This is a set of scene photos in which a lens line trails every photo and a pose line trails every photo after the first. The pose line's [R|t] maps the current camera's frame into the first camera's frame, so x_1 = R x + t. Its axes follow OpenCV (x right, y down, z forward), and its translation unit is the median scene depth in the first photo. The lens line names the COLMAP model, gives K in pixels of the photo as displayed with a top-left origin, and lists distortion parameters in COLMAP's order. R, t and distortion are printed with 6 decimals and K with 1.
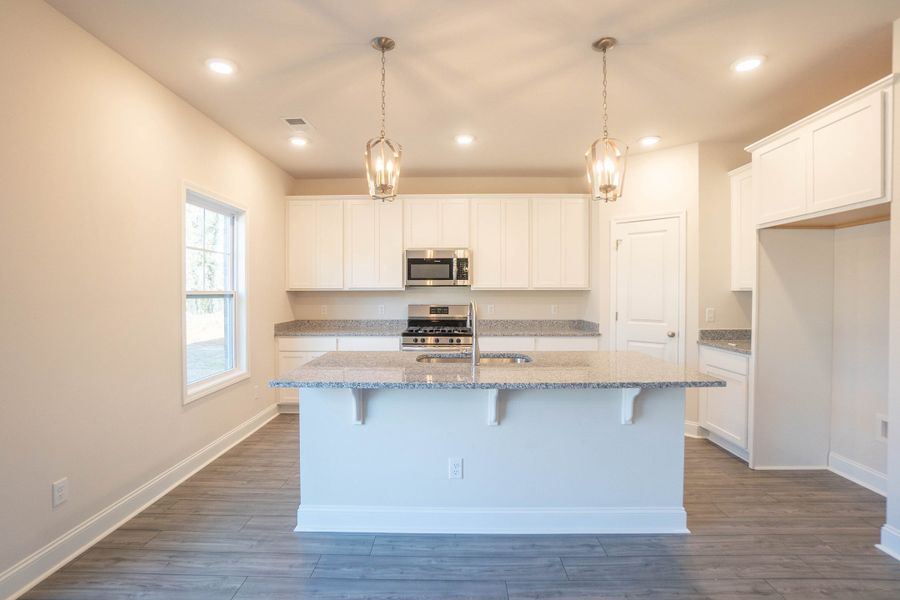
lens RADIAL K [[415.4, 0, 450.4], [0, 415.4, 297.5], [0, 0, 1]] dist [-0.060555, 0.024771]
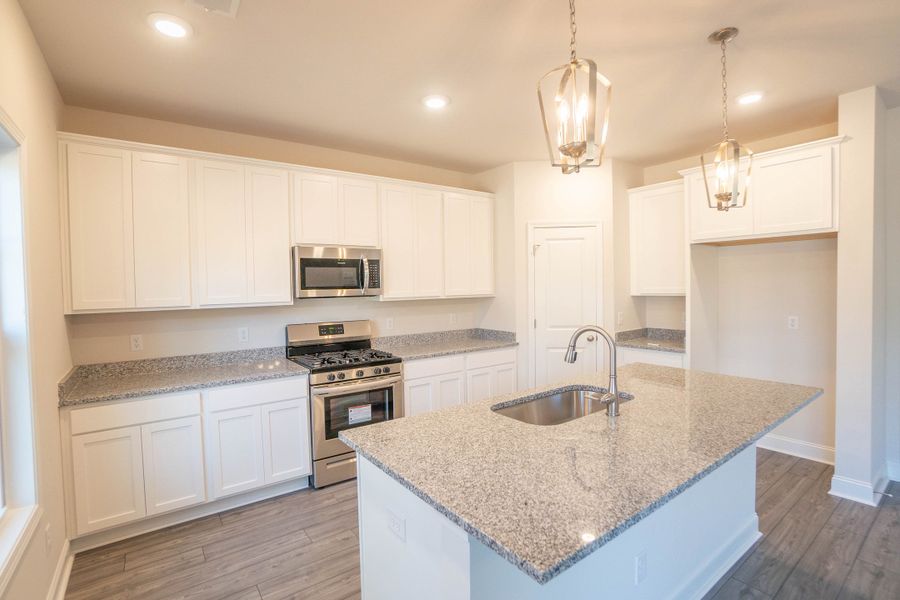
lens RADIAL K [[415.4, 0, 450.4], [0, 415.4, 297.5], [0, 0, 1]] dist [-0.060555, 0.024771]
pose [[0.800519, -0.029618, 0.598575, -0.323114], [0.026602, 0.999550, 0.013882, -0.033154], [-0.598717, 0.004810, 0.800946, 0.316729]]
